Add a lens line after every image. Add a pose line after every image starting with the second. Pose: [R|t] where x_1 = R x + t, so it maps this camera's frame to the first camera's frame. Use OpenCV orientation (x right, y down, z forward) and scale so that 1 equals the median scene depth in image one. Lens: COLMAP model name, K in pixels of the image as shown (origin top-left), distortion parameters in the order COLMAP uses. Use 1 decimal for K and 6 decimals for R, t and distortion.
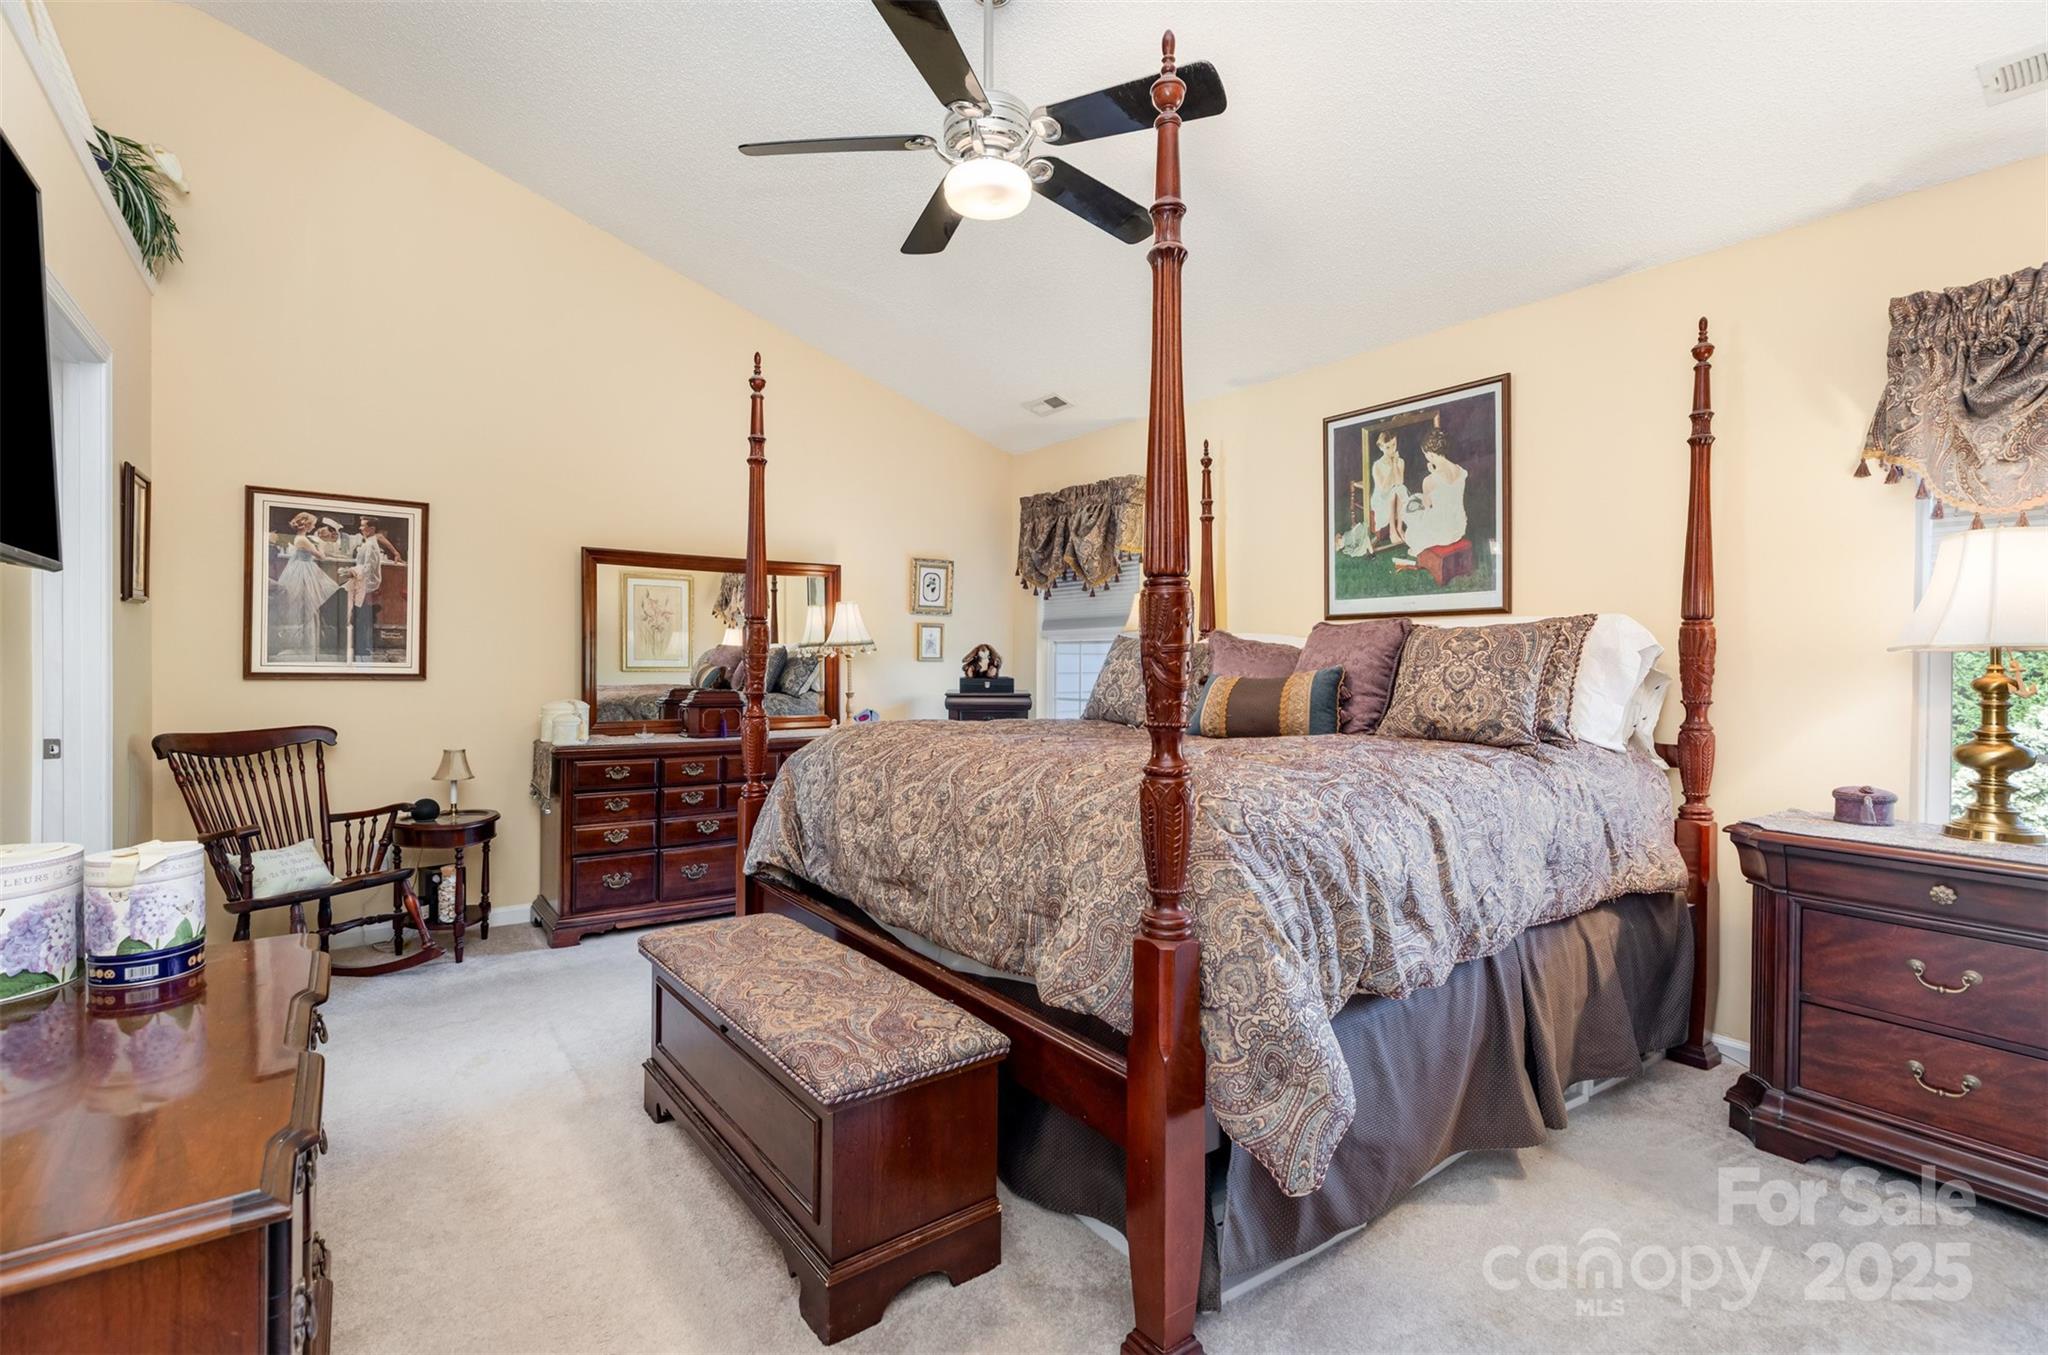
lens RADIAL K [[935.3, 0, 1022.4], [0, 935.3, 673.0], [0, 0, 1]] dist [0.002843, 0.000191]
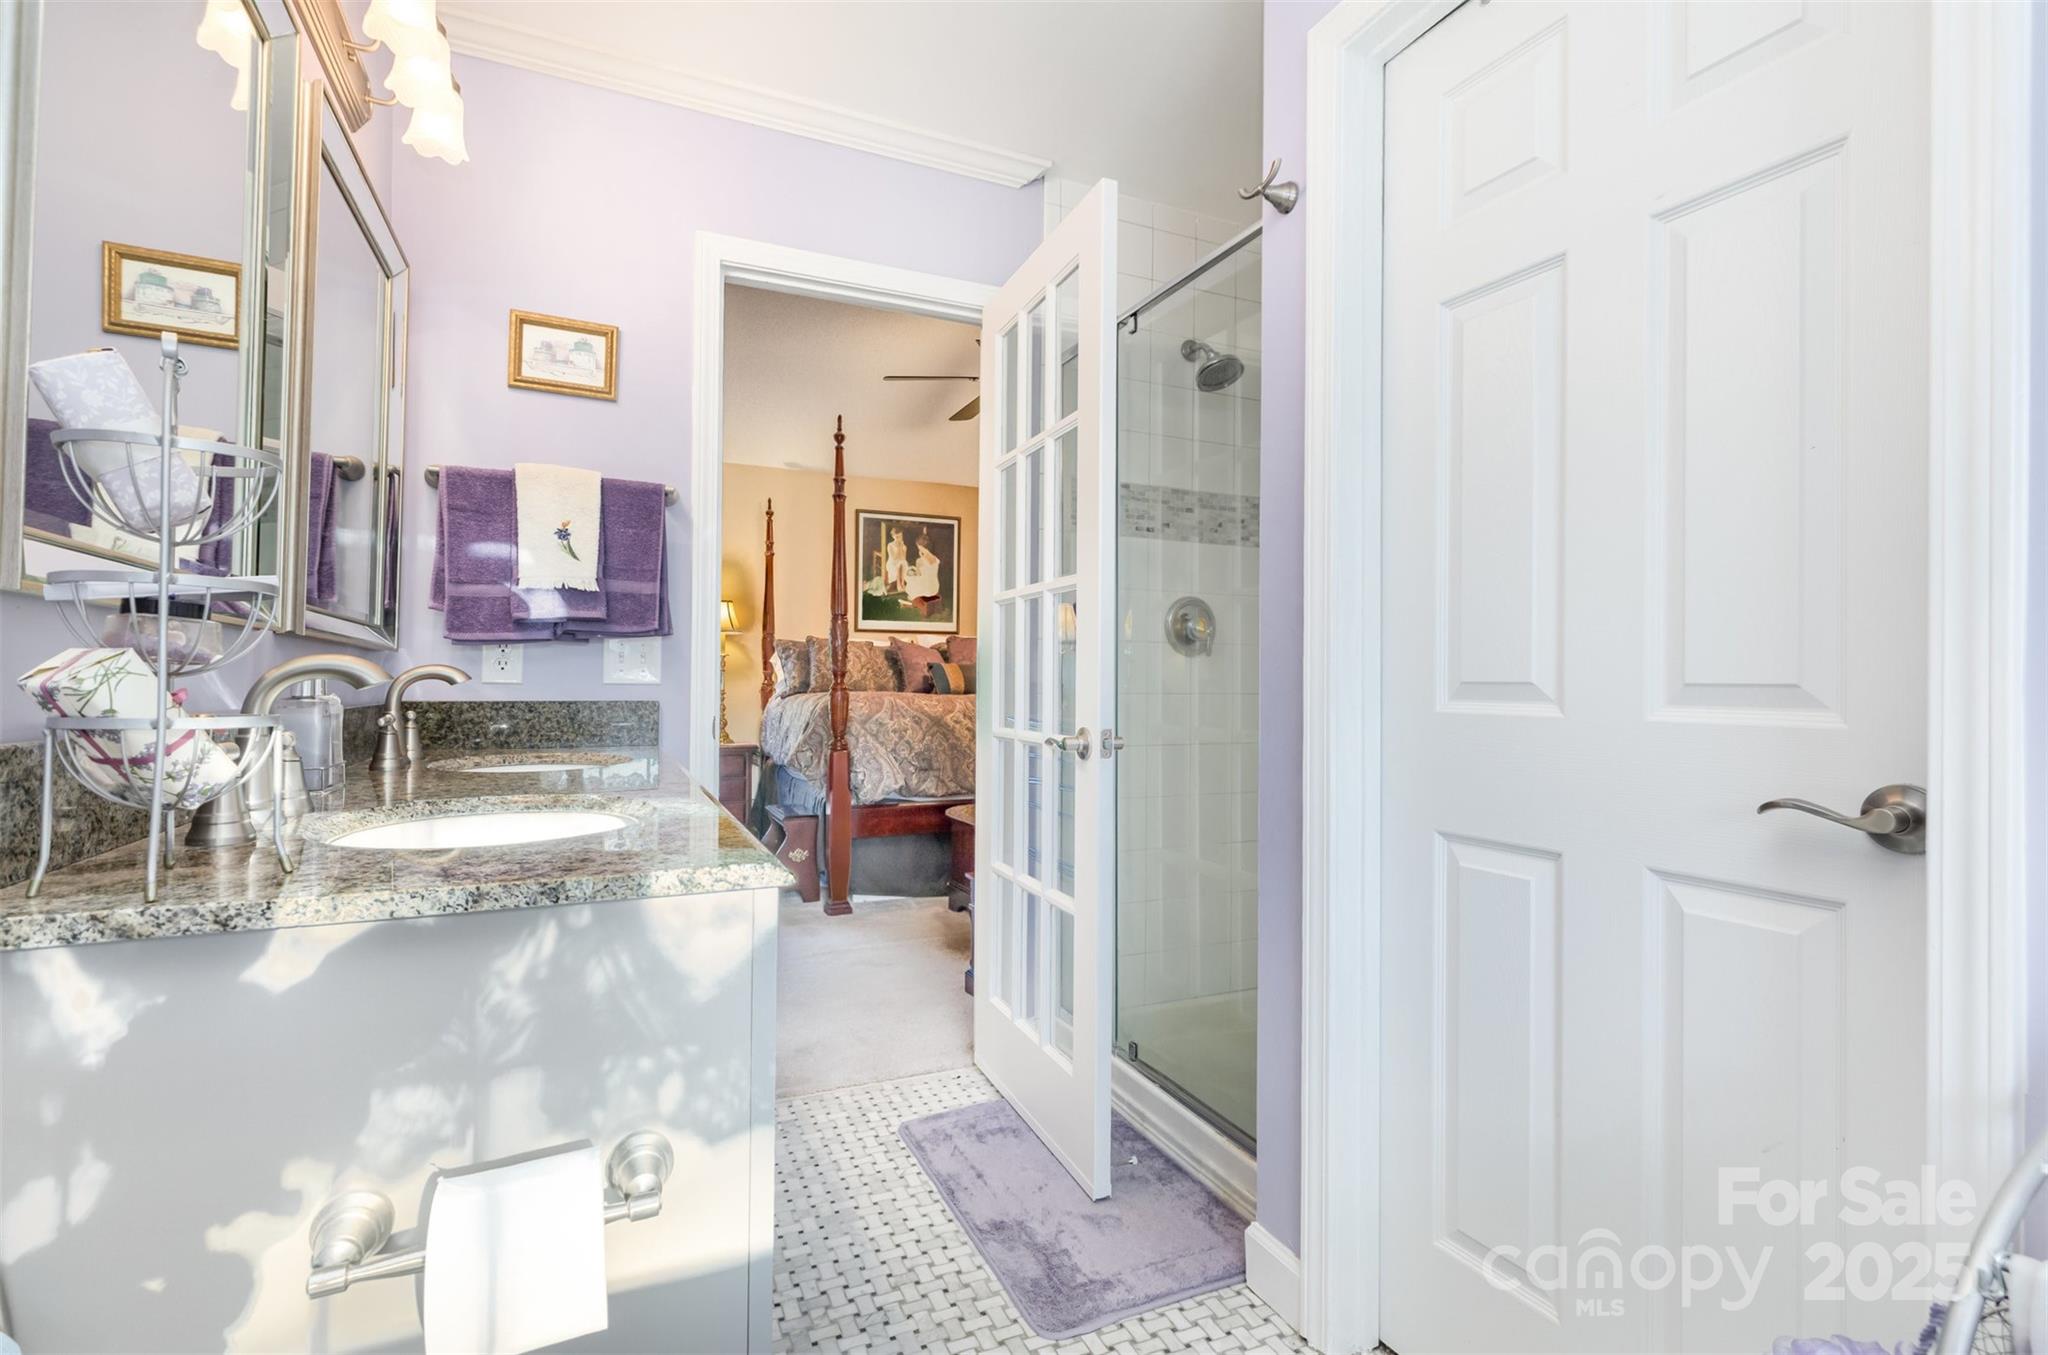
lens RADIAL K [[930.8, 0, 1019.5], [0, 930.8, 665.5], [0, 0, 1]] dist [-0.002801, -0.000498]
pose [[0.214298, 0.011434, 0.976701, -1.330496], [0.007962, 0.999878, -0.013452, 0.029392], [-0.976736, 0.010659, 0.214180, 0.413530]]
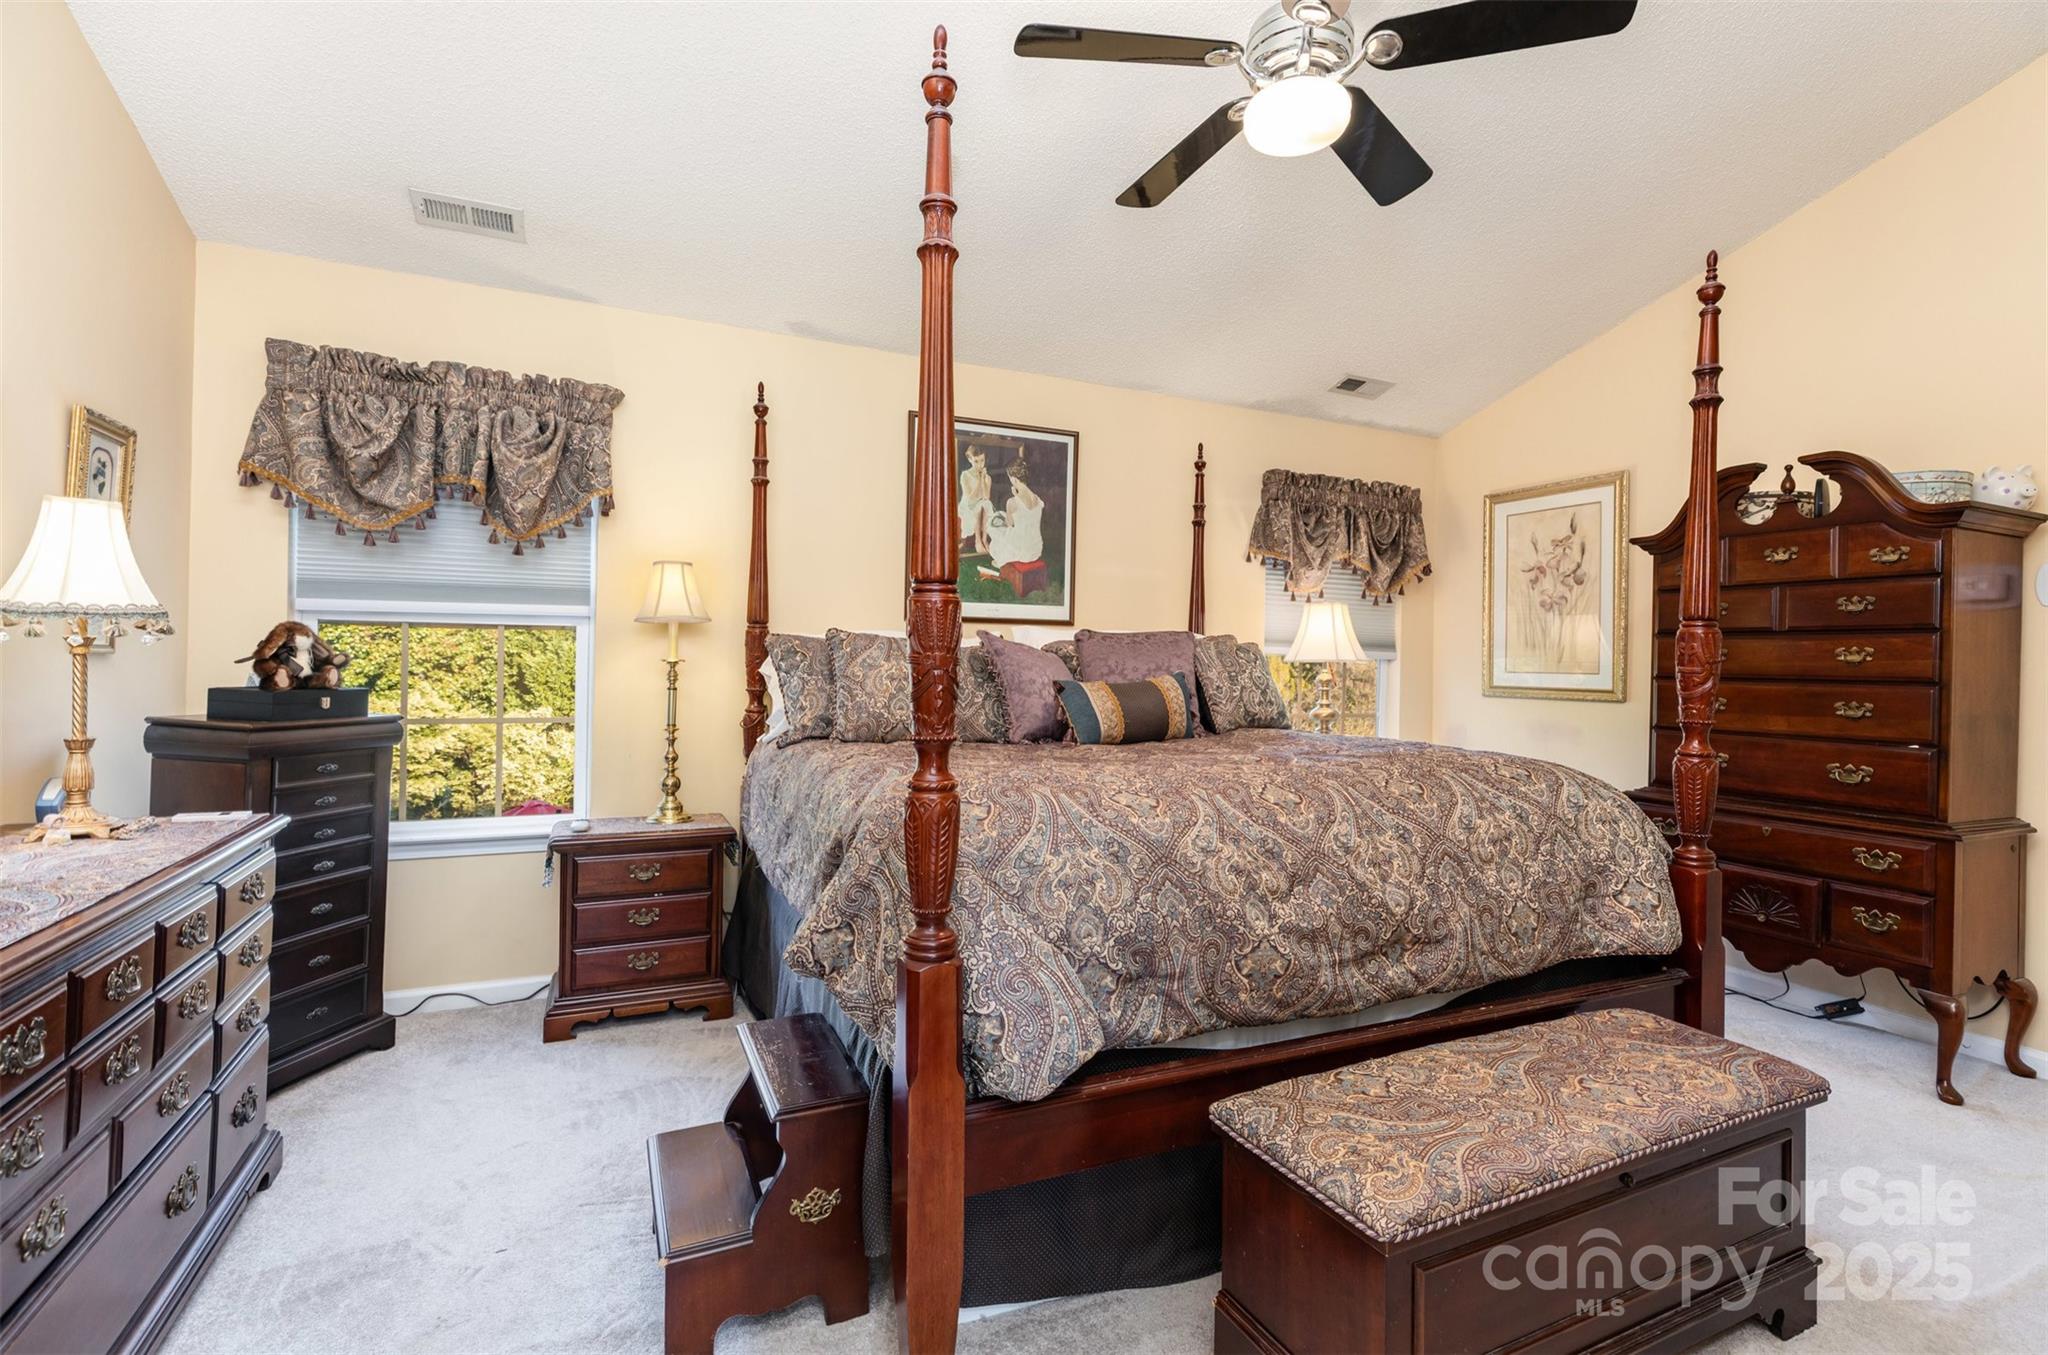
lens RADIAL K [[930.8, 0, 1019.5], [0, 930.8, 665.5], [0, 0, 1]] dist [-0.002801, -0.000498]
pose [[0.218264, -0.003101, 0.975885, -0.650898], [-0.003554, 0.999986, 0.003972, -0.014990], [-0.975883, -0.004336, 0.218250, 0.750055]]
